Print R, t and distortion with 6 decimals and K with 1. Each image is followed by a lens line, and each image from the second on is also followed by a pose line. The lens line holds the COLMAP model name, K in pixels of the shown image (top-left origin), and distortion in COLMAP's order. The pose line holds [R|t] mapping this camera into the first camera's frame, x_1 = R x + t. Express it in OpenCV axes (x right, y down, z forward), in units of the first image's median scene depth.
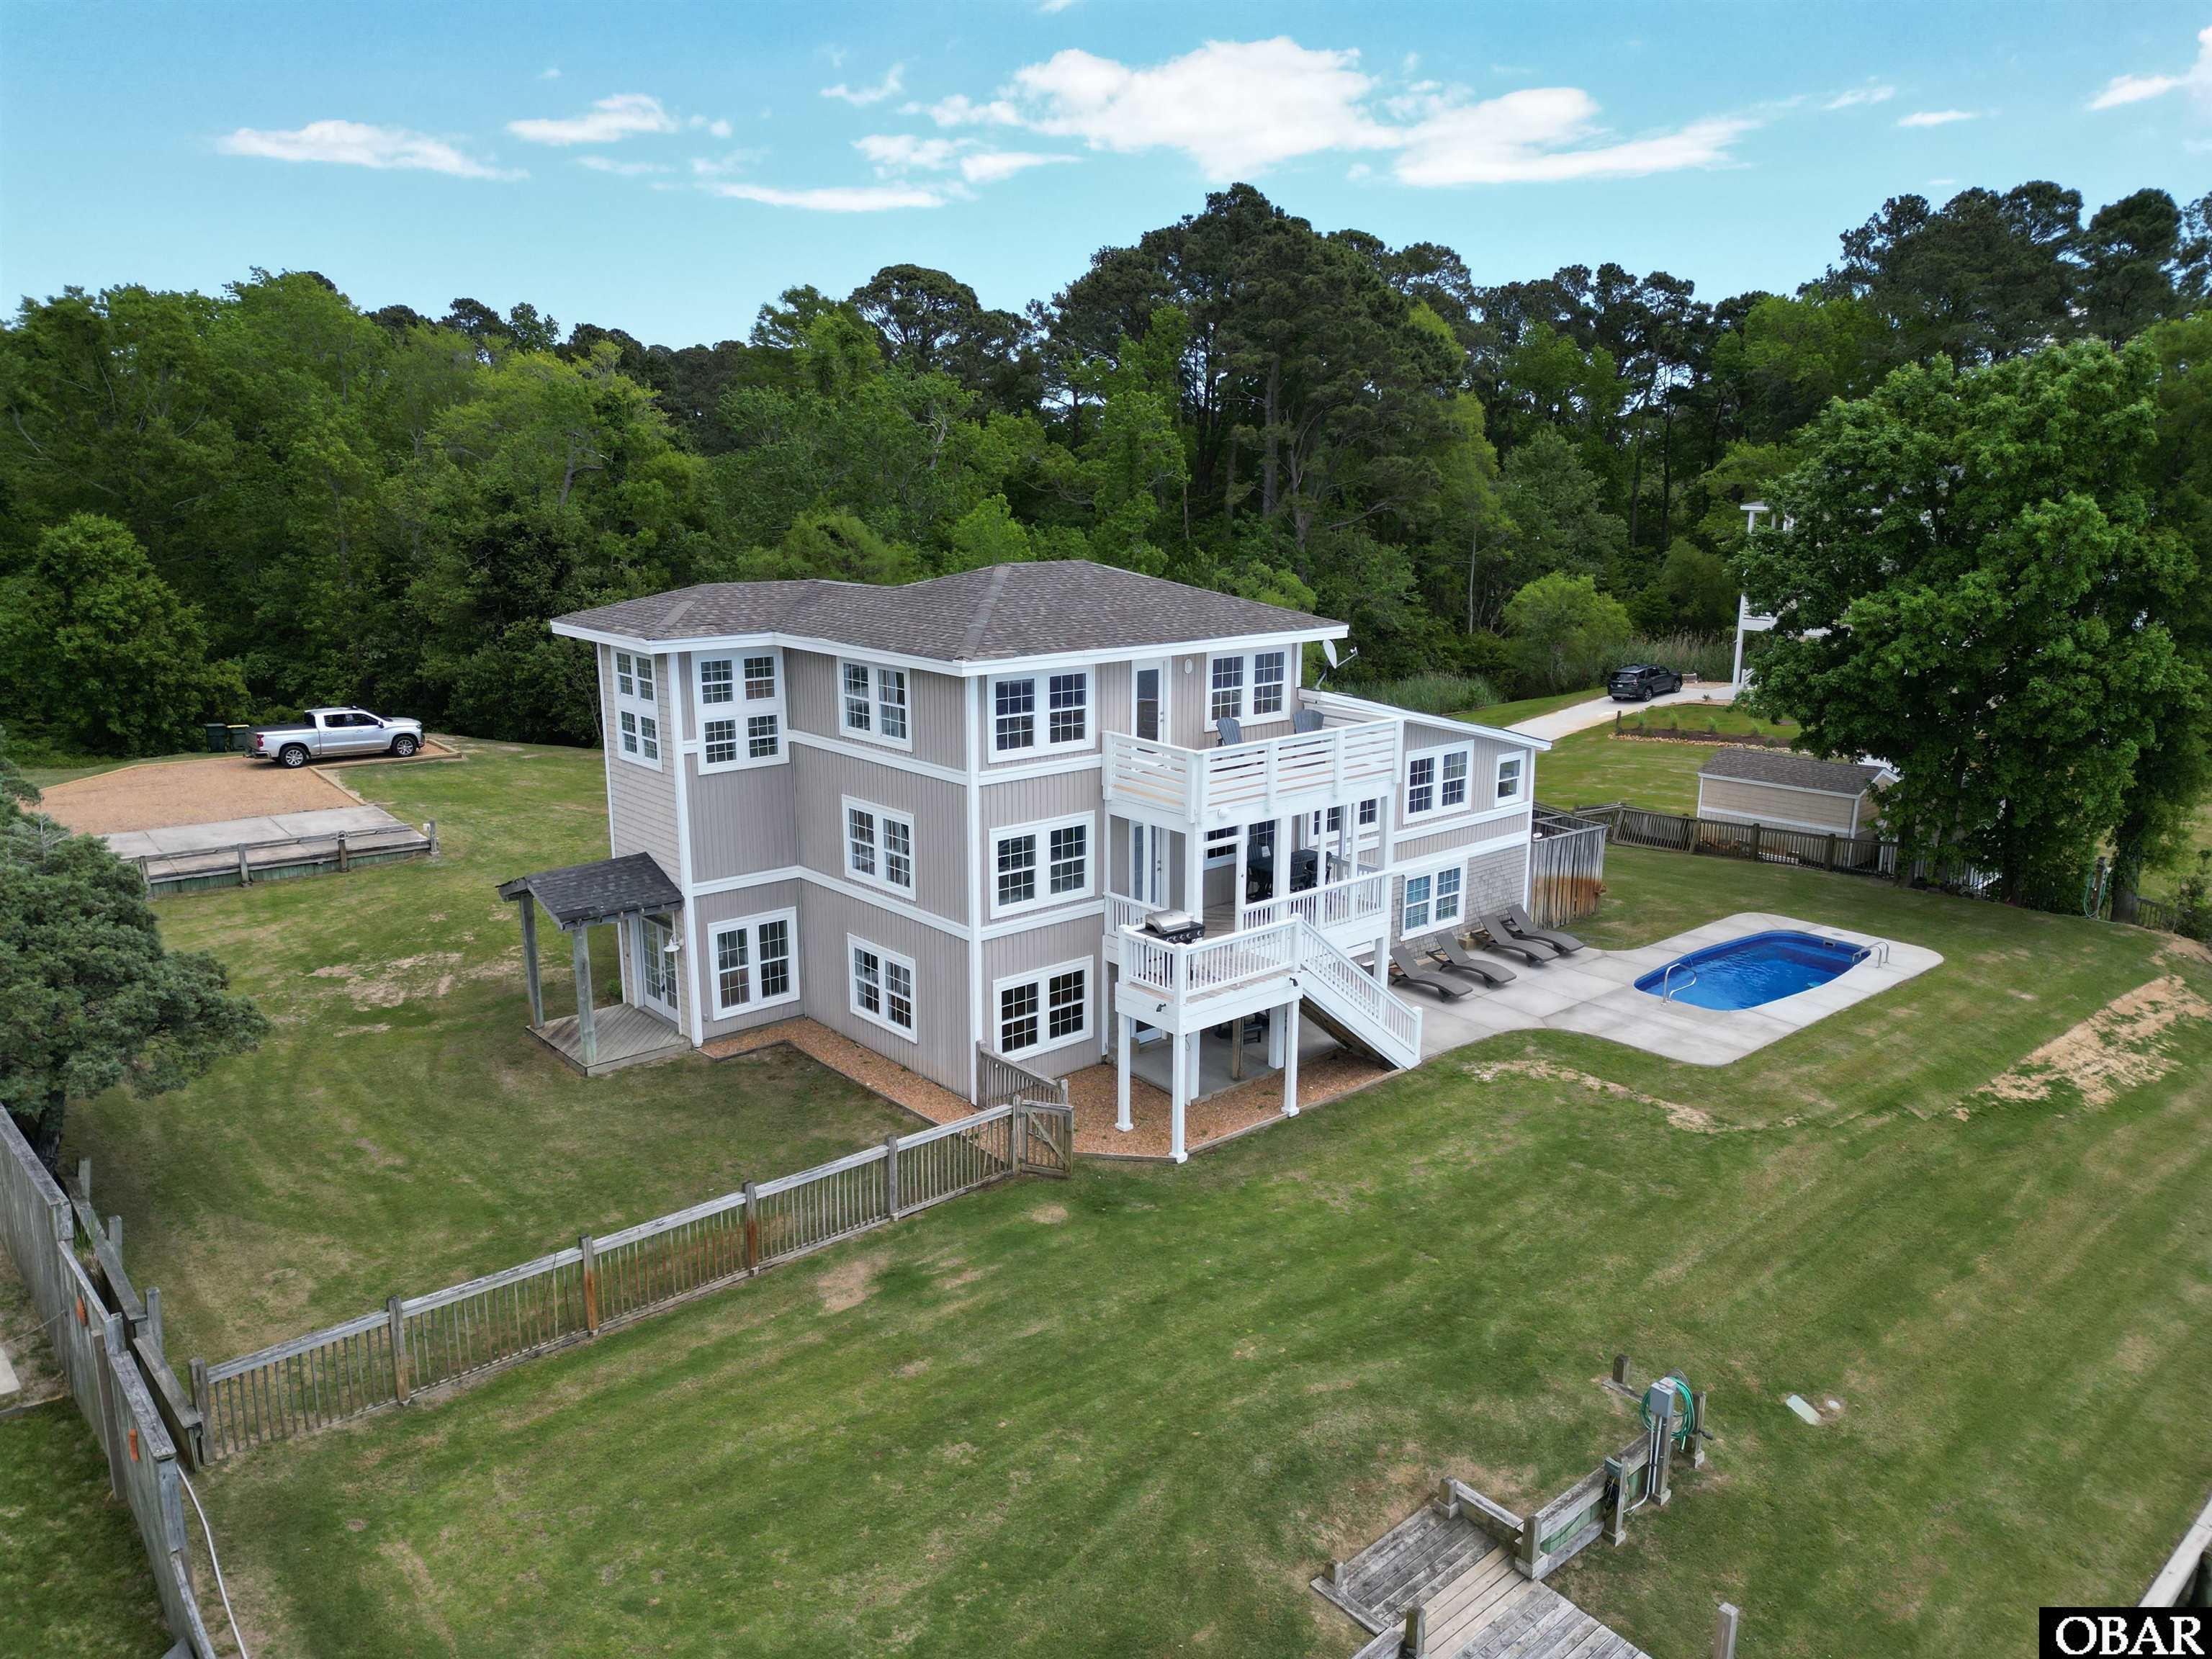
lens RADIAL K [[1535.1, 0, 1093.7], [0, 1535.1, 826.4], [0, 0, 1]] dist [0.049315, -0.042527]
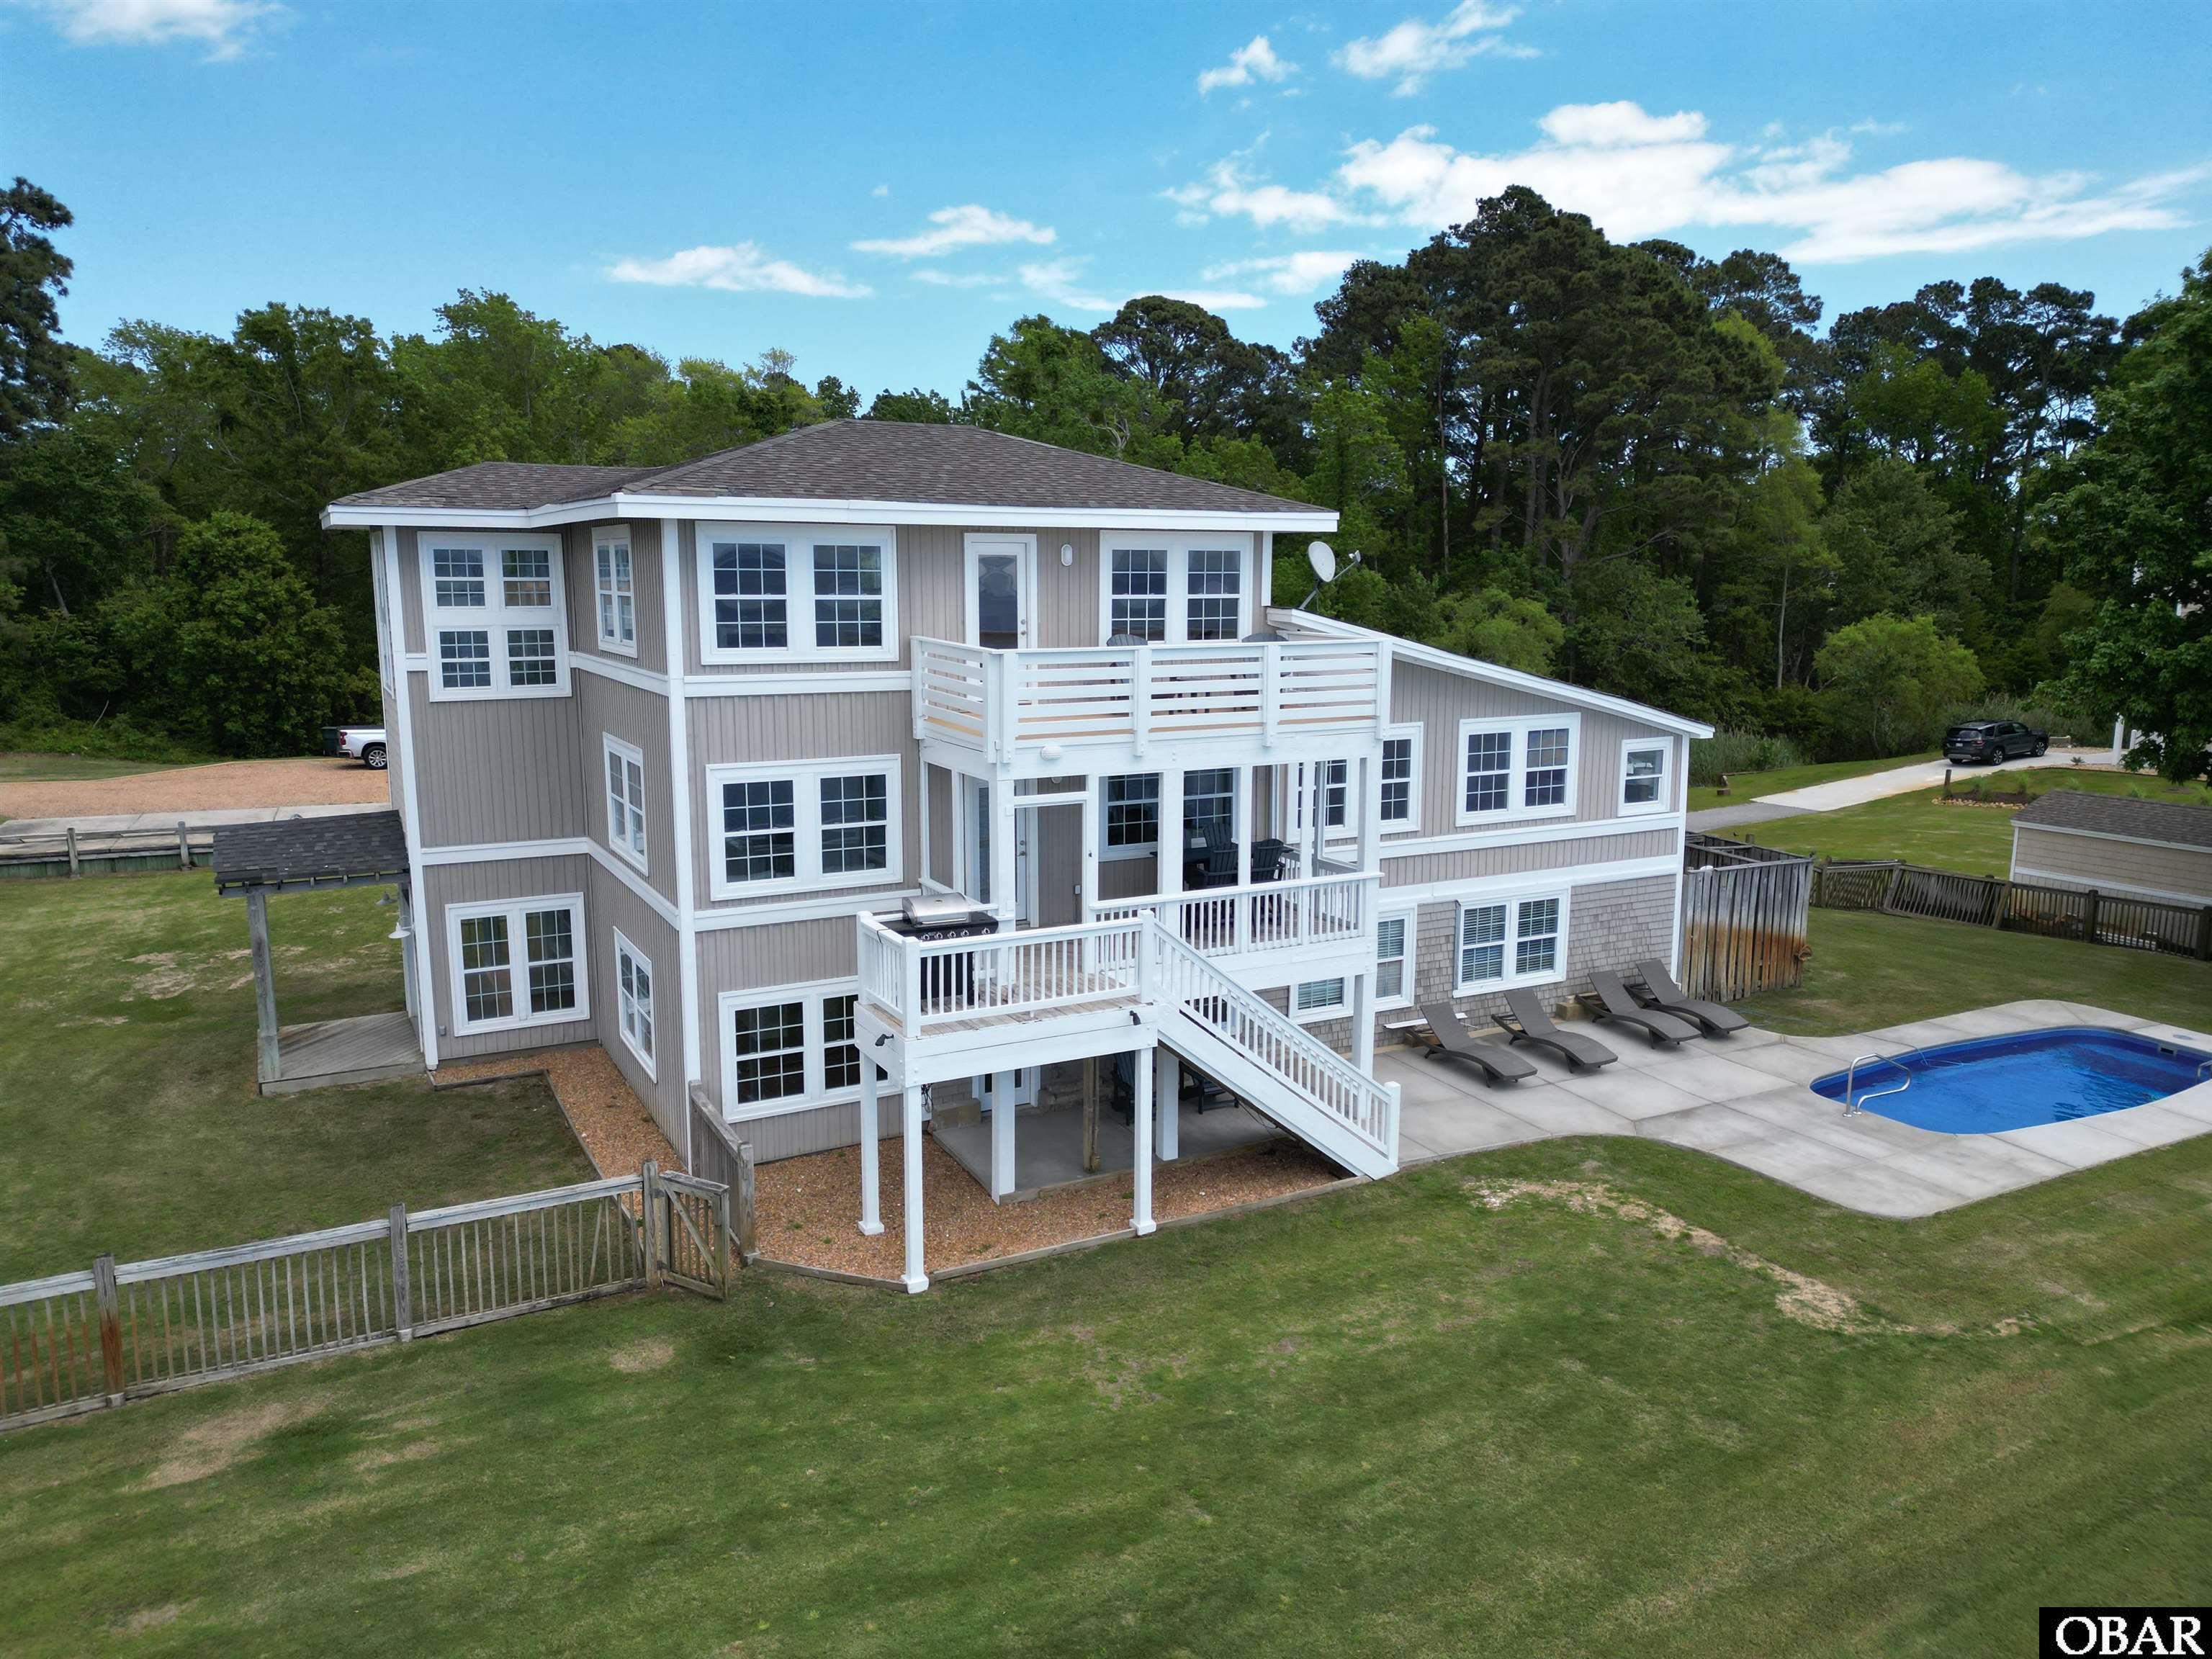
lens RADIAL K [[1535.1, 0, 1105.3], [0, 1535.1, 828.4], [0, 0, 1]] dist [0.049315, -0.042527]
pose [[0.976314, 0.037246, -0.213128, 0.214989], [-0.050138, 0.997204, -0.055404, 0.050653], [0.210468, 0.064778, 0.975452, 0.323861]]
